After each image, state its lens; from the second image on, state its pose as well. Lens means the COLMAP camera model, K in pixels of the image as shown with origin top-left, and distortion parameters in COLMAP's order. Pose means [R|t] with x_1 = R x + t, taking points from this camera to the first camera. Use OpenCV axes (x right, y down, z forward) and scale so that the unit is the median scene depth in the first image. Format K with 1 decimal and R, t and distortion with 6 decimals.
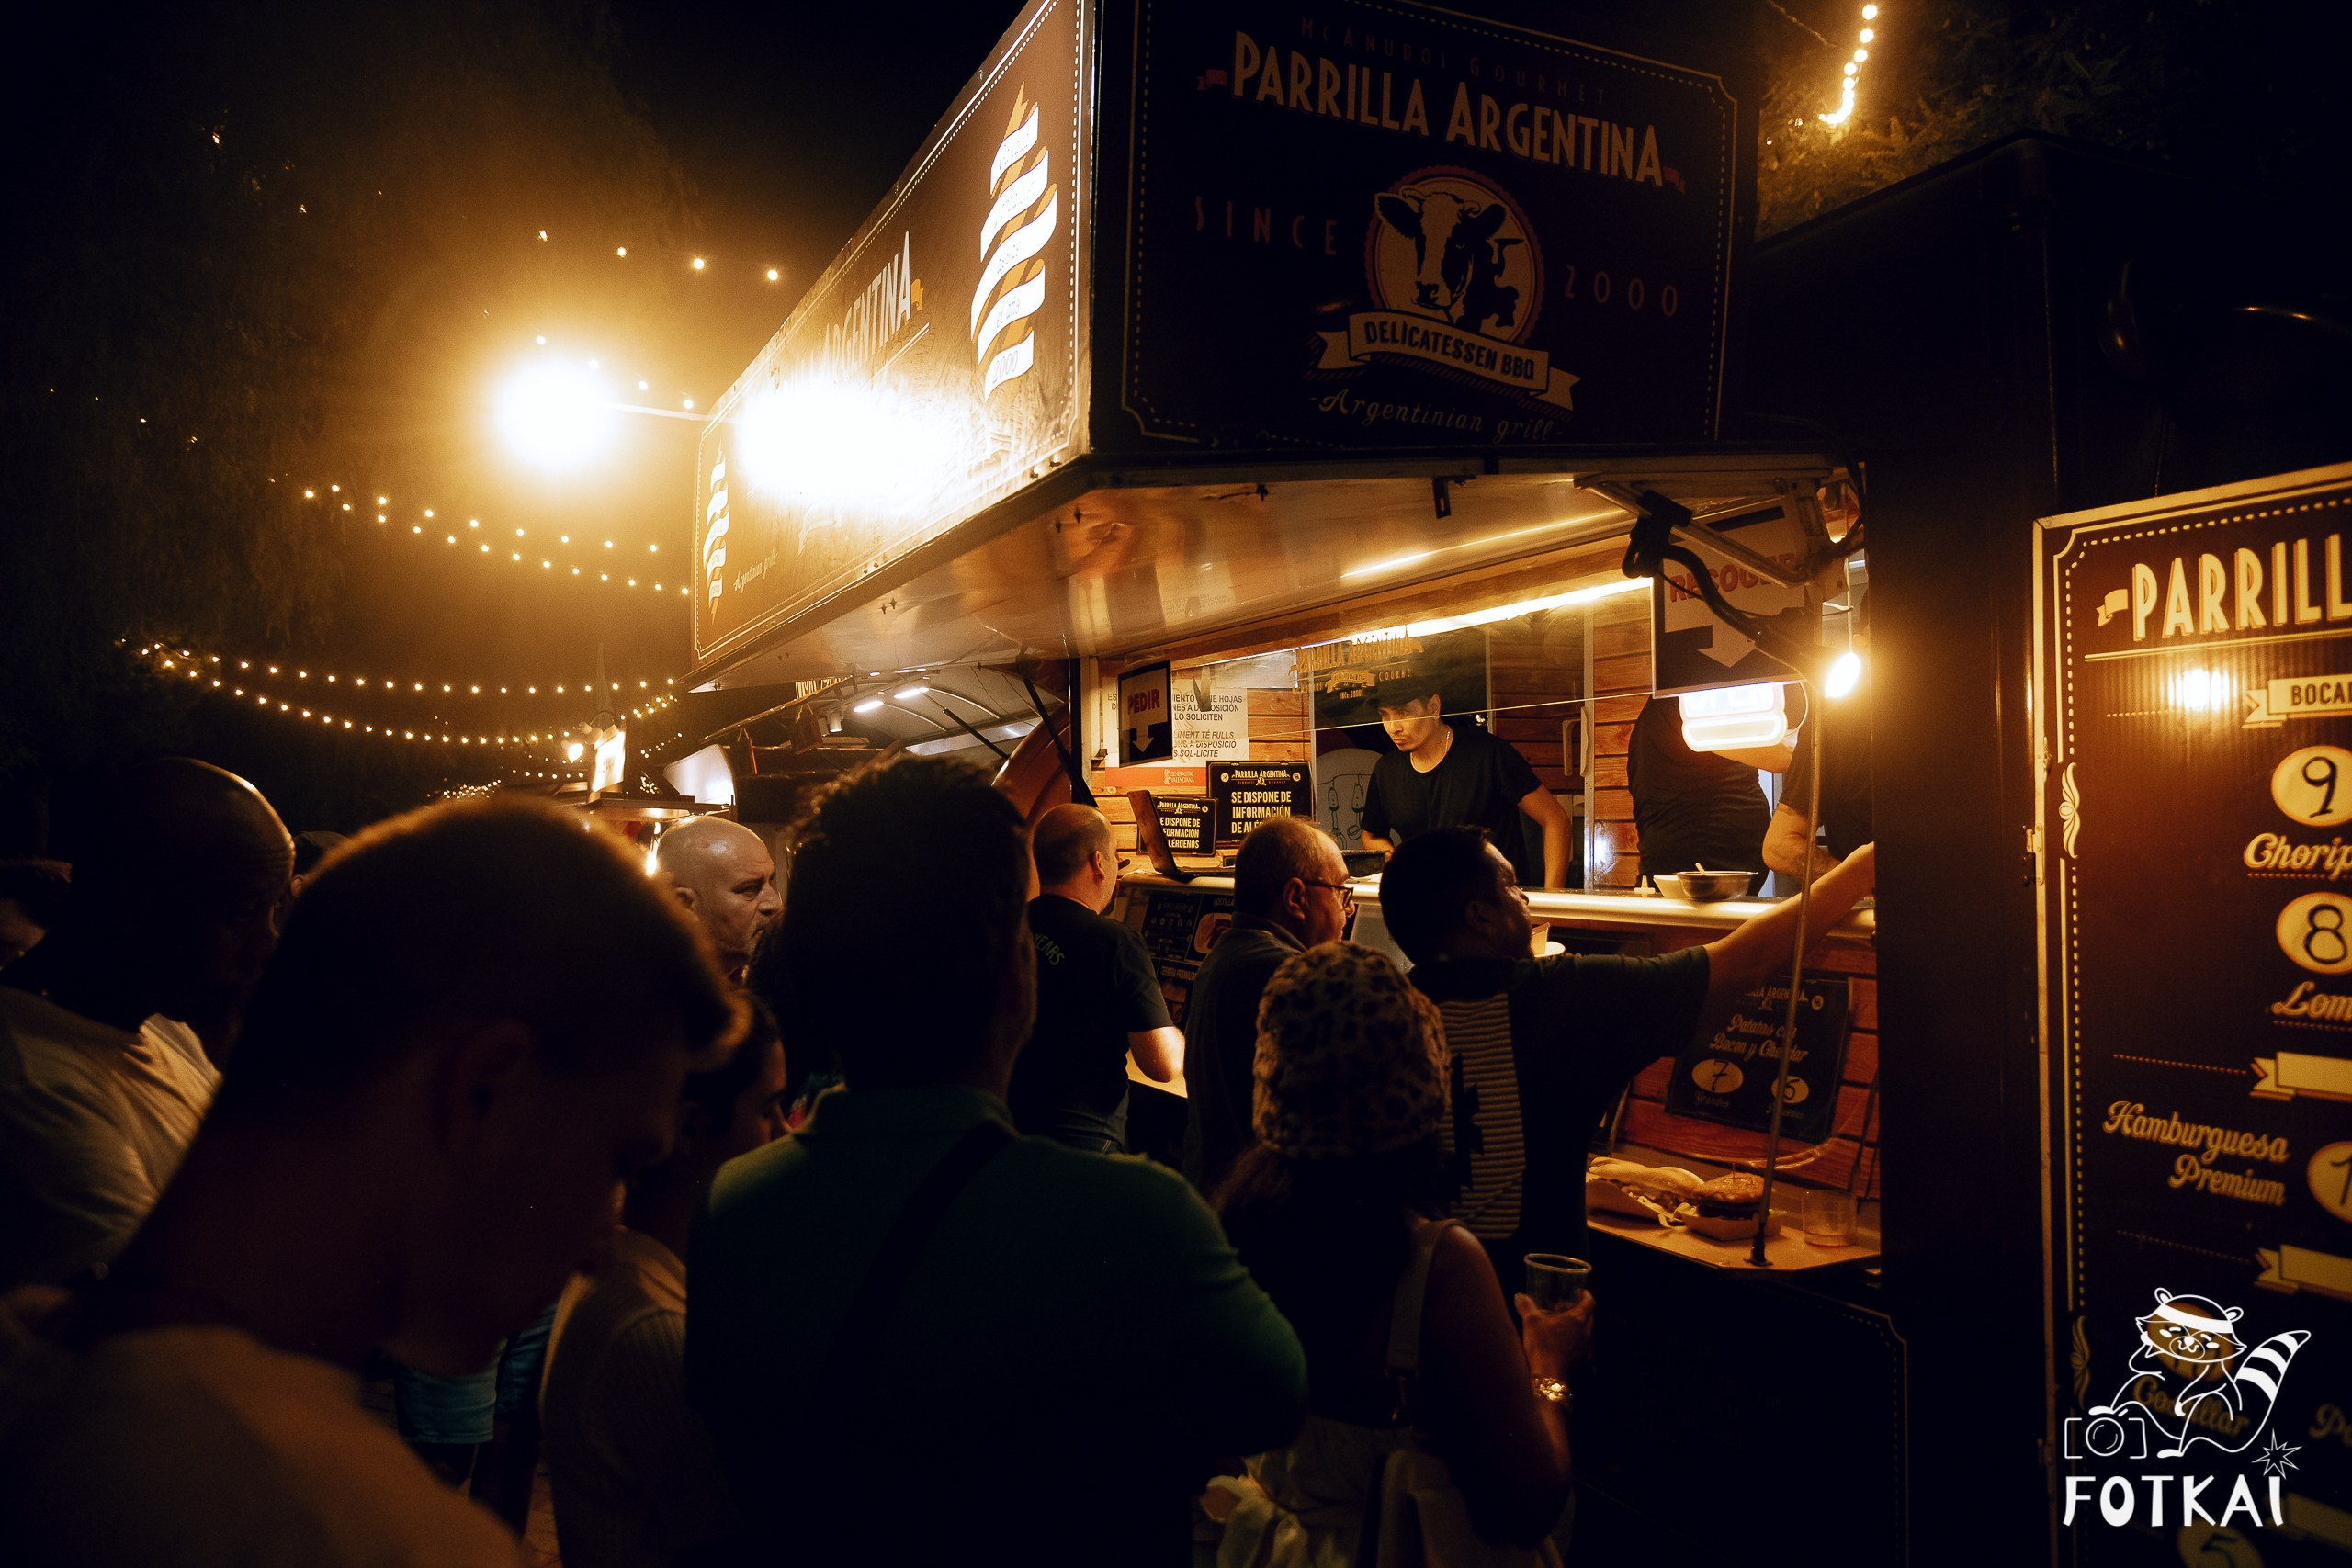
lens RADIAL K [[1713.0, 0, 1176.0], [0, 1713.0, 784.0], [0, 0, 1]] dist [-0.077141, 0.000378]
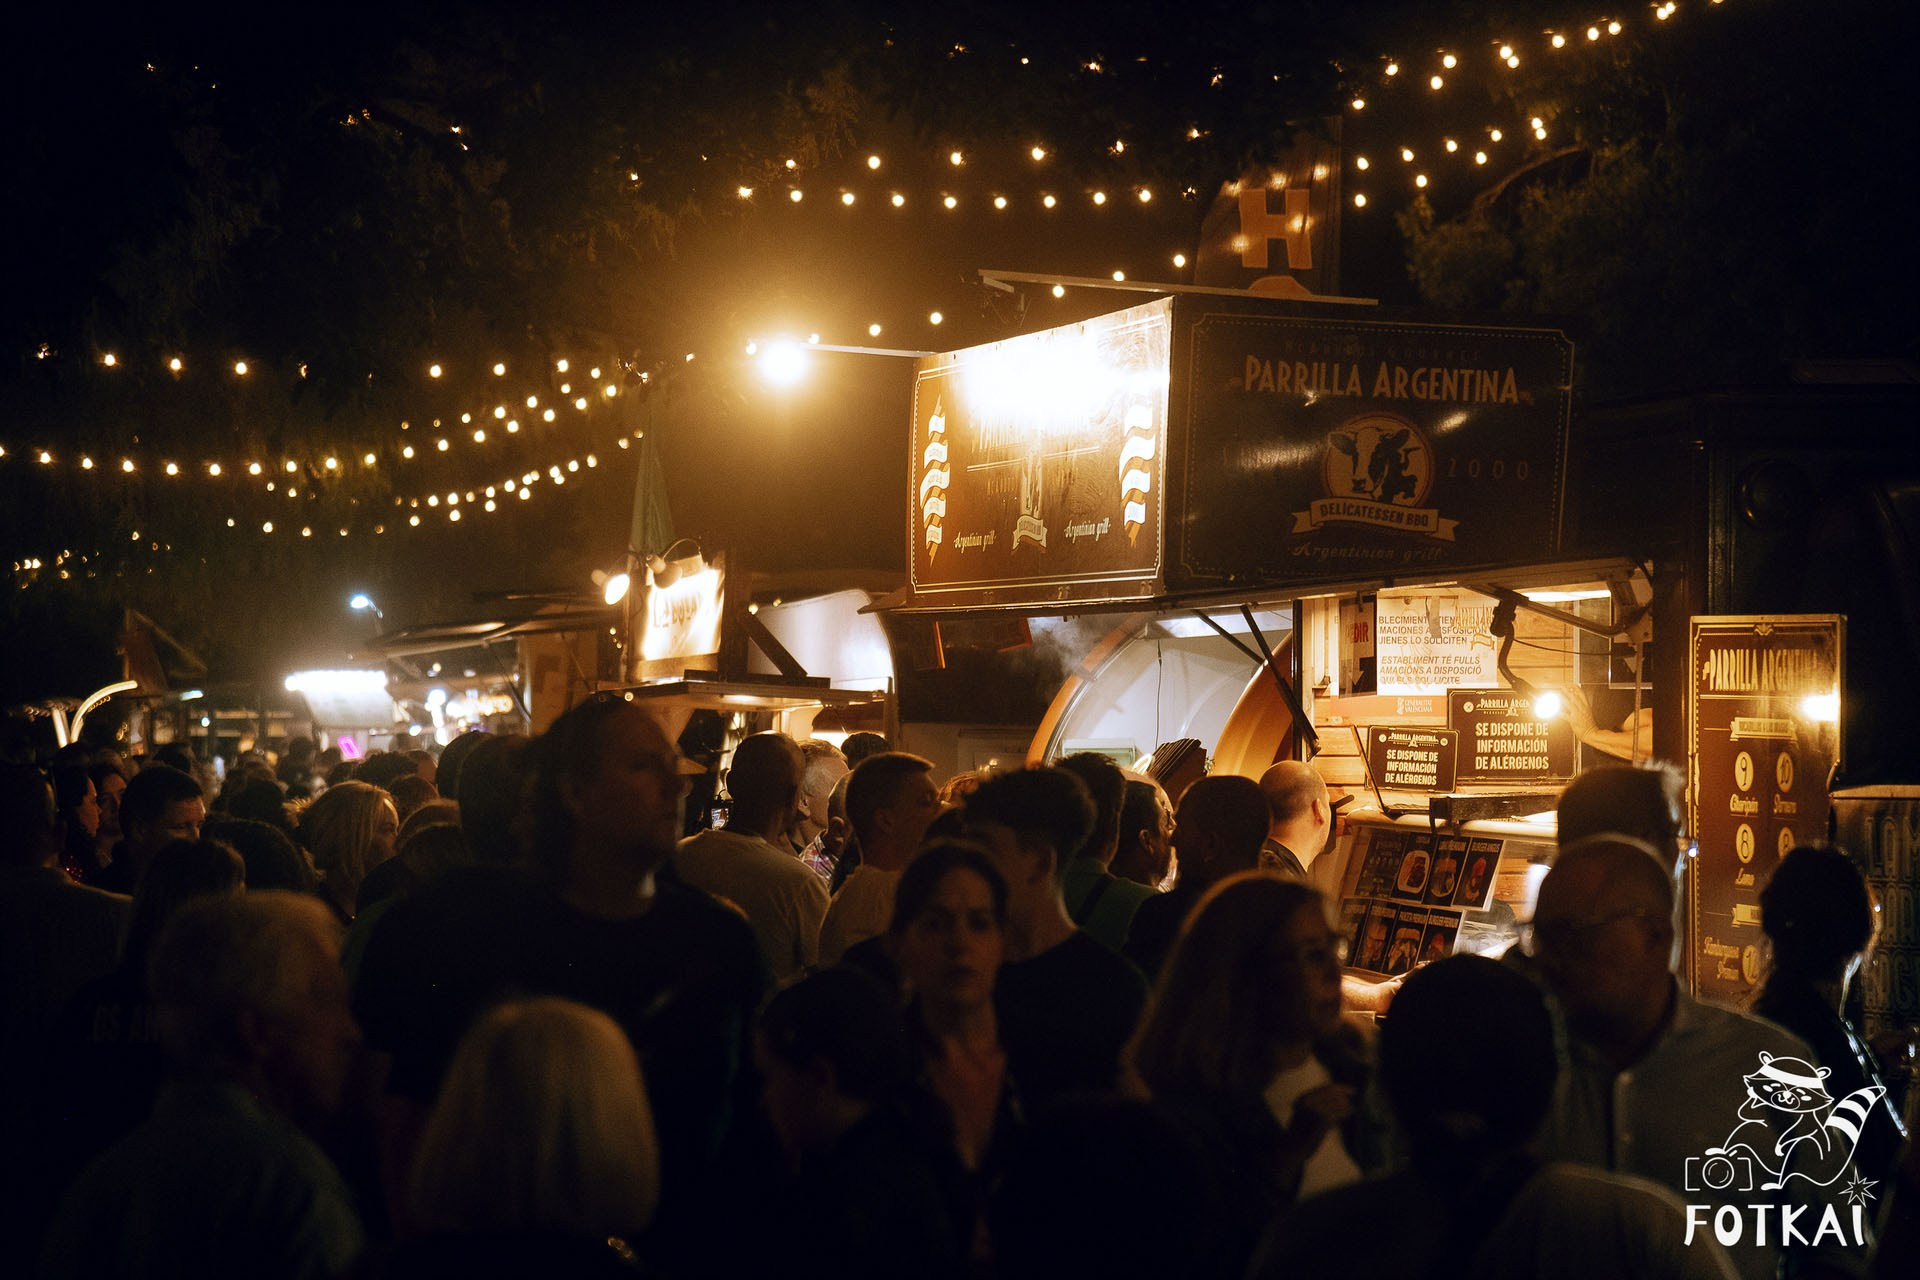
lens RADIAL K [[6675.2, 0, 960.0], [0, 6675.2, 640.0], [0, 0, 1]] dist [0.201165, 0.989028]
pose [[0.976574, 0.016577, -0.214544, 0.667576], [-0.011955, 0.999668, 0.022824, -0.148803], [0.214851, -0.019725, 0.976448, -3.194700]]
